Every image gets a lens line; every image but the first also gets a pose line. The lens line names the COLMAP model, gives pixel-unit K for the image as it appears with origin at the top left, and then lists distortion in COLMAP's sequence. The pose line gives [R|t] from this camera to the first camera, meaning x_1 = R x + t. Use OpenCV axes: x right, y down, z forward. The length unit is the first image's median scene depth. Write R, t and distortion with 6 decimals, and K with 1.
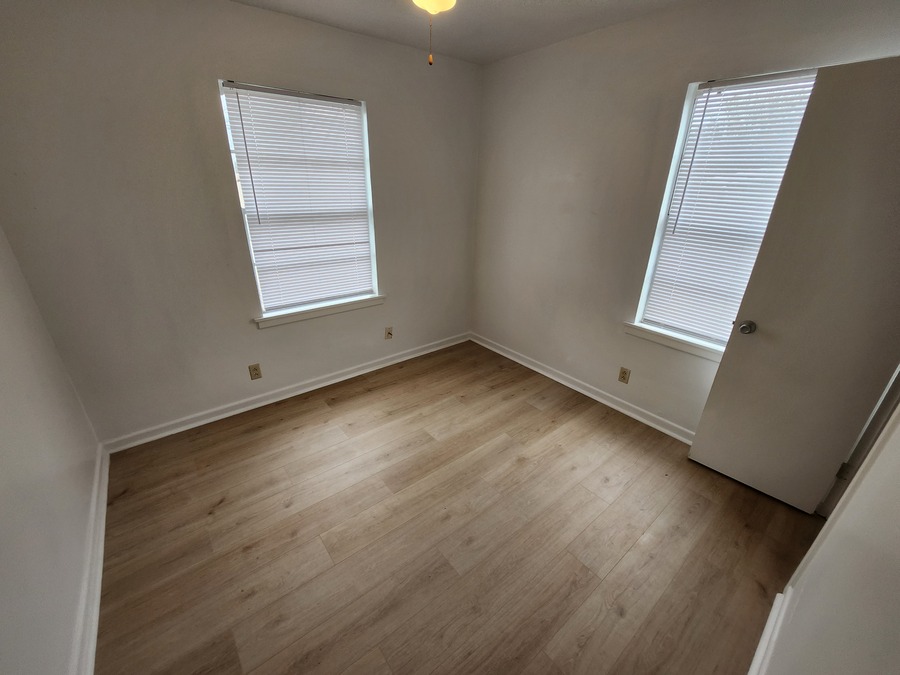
lens RADIAL K [[365.5, 0, 451.4], [0, 365.5, 343.8], [0, 0, 1]] dist [-0.011207, 0.000065]
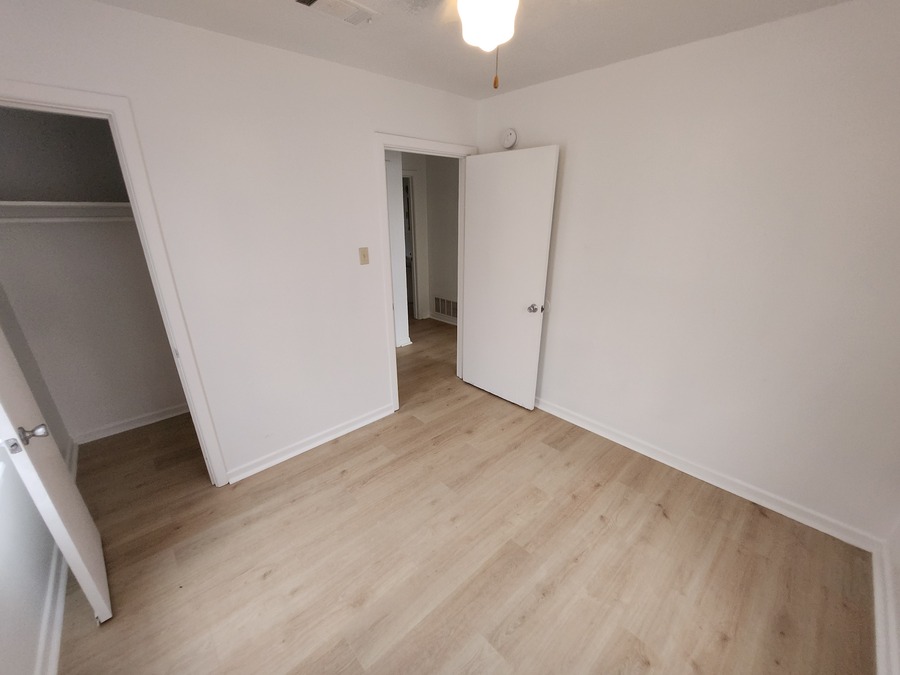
lens RADIAL K [[365.5, 0, 451.4], [0, 365.5, 343.8], [0, 0, 1]] dist [-0.011207, 0.000065]
pose [[-0.997683, 0.014567, -0.066454, 0.058444], [-0.035398, 0.723014, 0.689926, -0.645732], [0.058097, 0.690679, -0.720824, 1.378473]]
